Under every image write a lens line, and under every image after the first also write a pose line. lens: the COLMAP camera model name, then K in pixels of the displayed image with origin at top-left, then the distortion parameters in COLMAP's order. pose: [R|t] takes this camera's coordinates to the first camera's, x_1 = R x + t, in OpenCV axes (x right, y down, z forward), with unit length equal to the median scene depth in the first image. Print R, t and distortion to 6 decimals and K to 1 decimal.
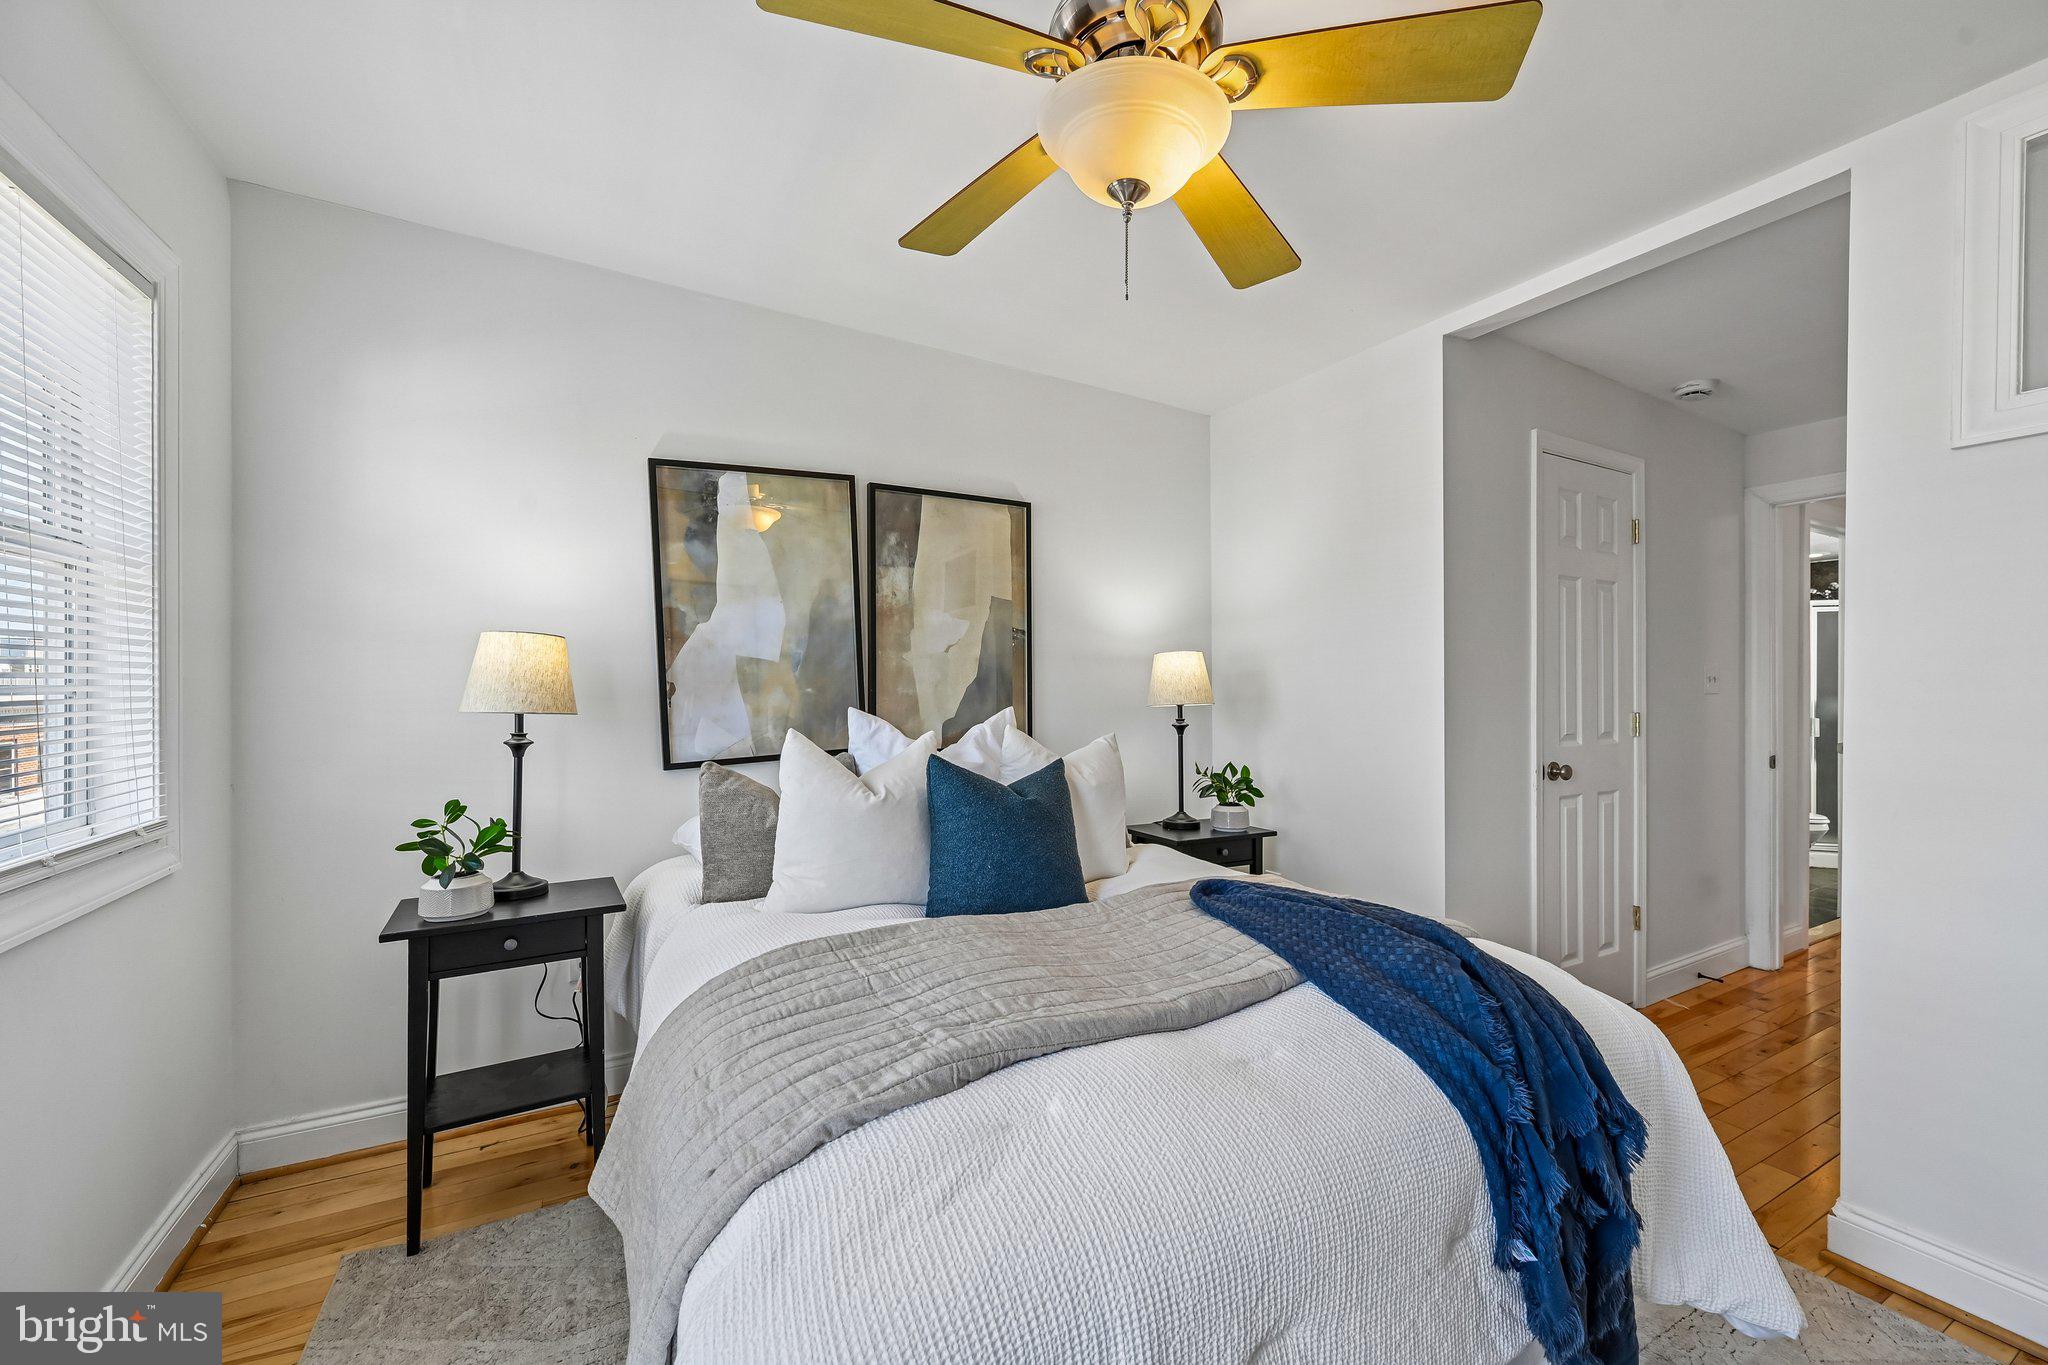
lens RADIAL K [[805.0, 0, 1033.0], [0, 805.0, 685.2], [0, 0, 1]] dist [-0.003560, -0.000119]
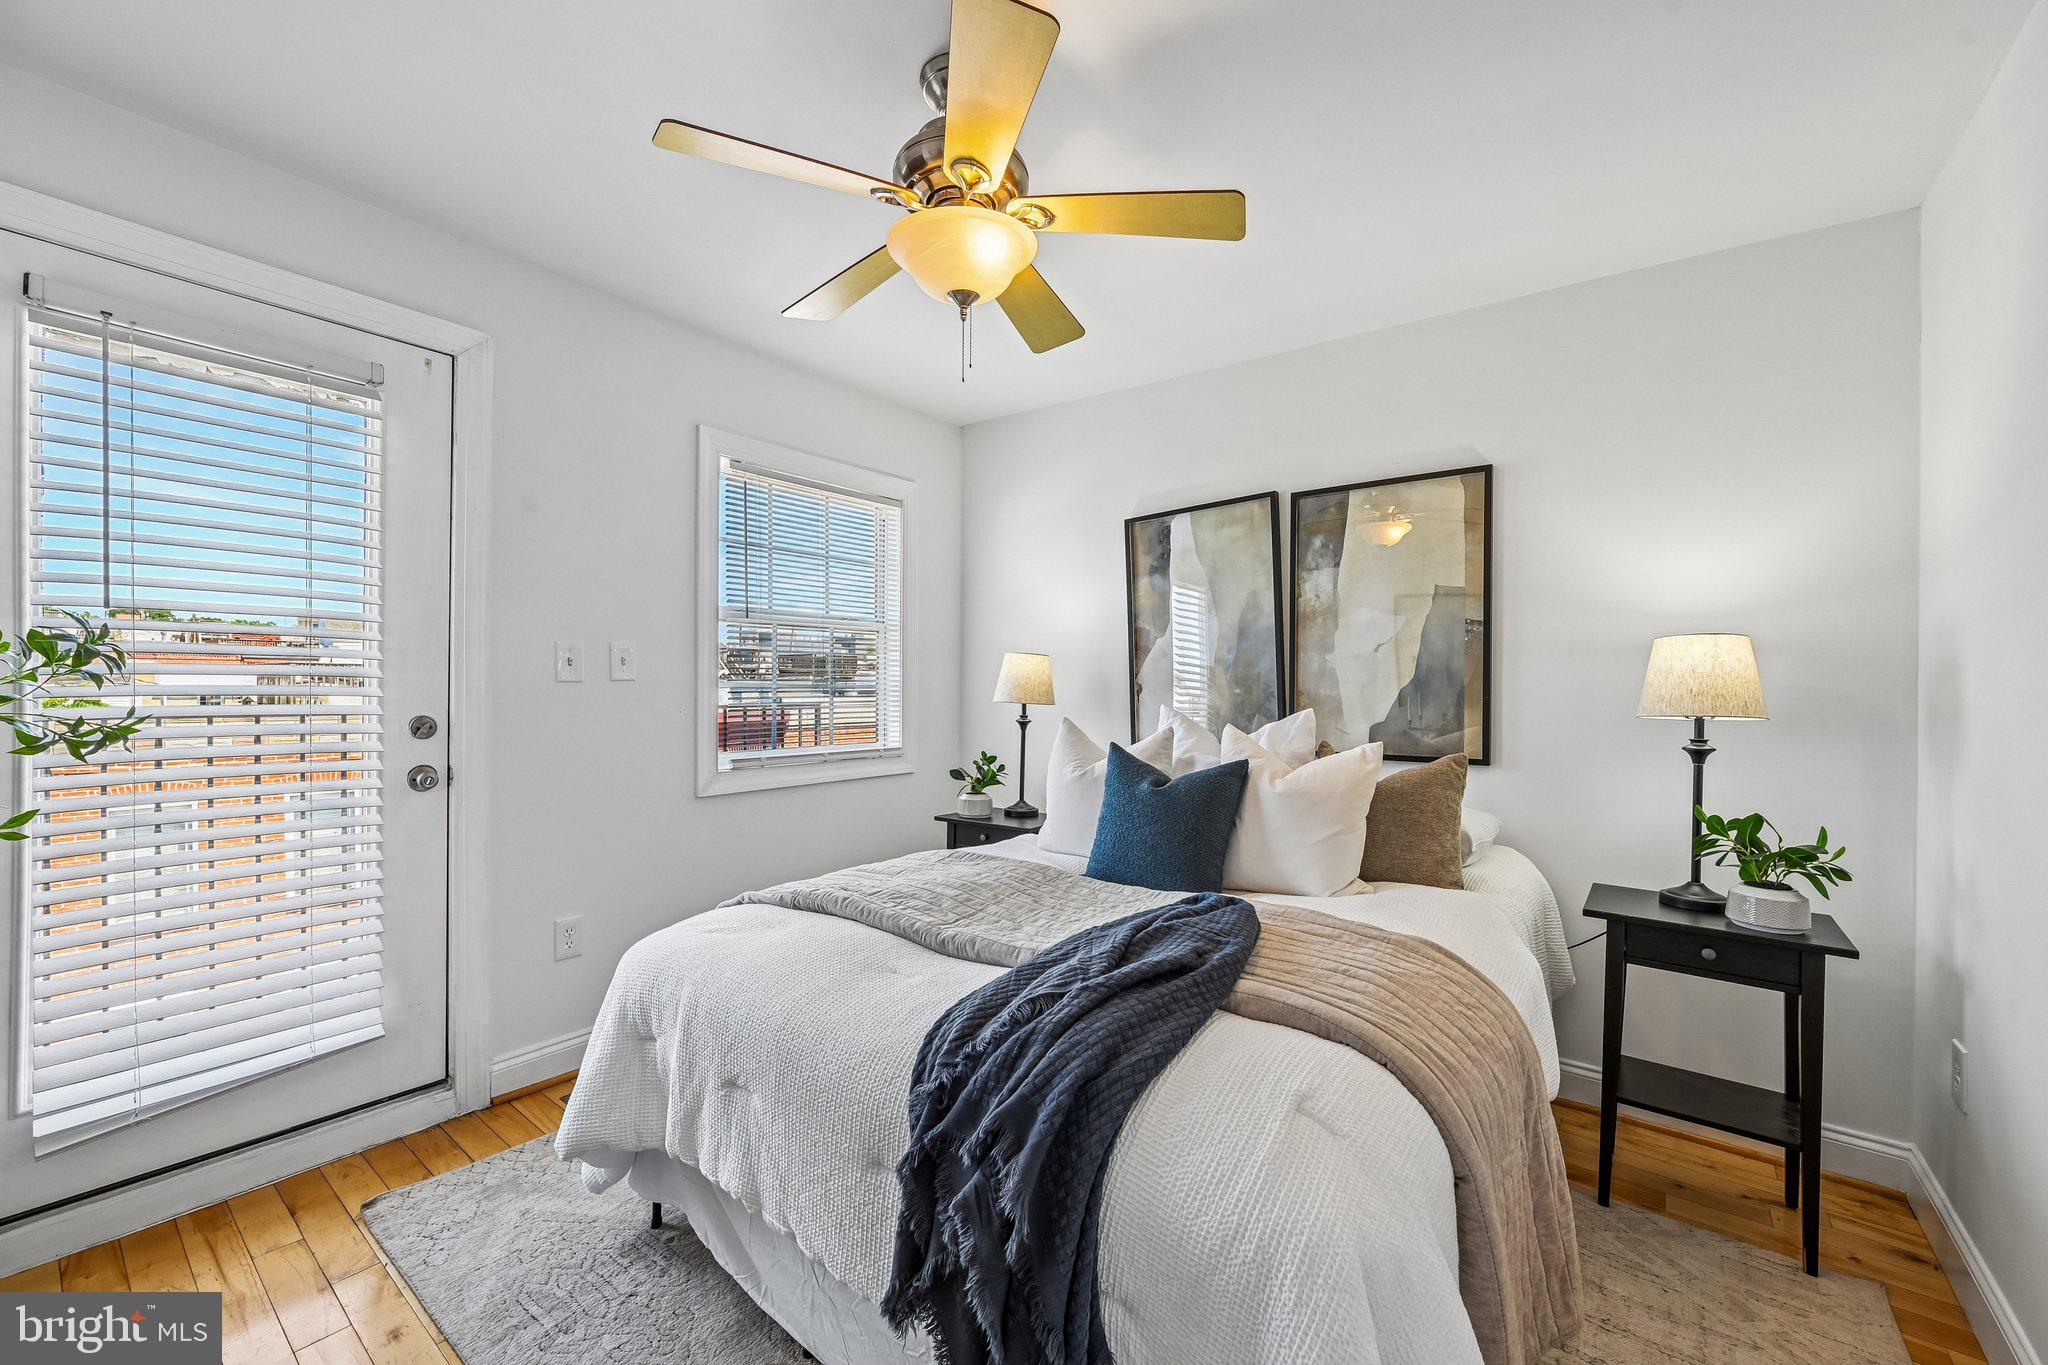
lens RADIAL K [[805.0, 0, 1033.1], [0, 805.0, 682.8], [0, 0, 1]] dist [-0.003560, -0.000119]
pose [[0.398465, -0.003207, -0.917178, 0.624104], [-0.004811, 0.999973, -0.005587, 0.002559], [0.917171, 0.006639, 0.398439, 0.274751]]
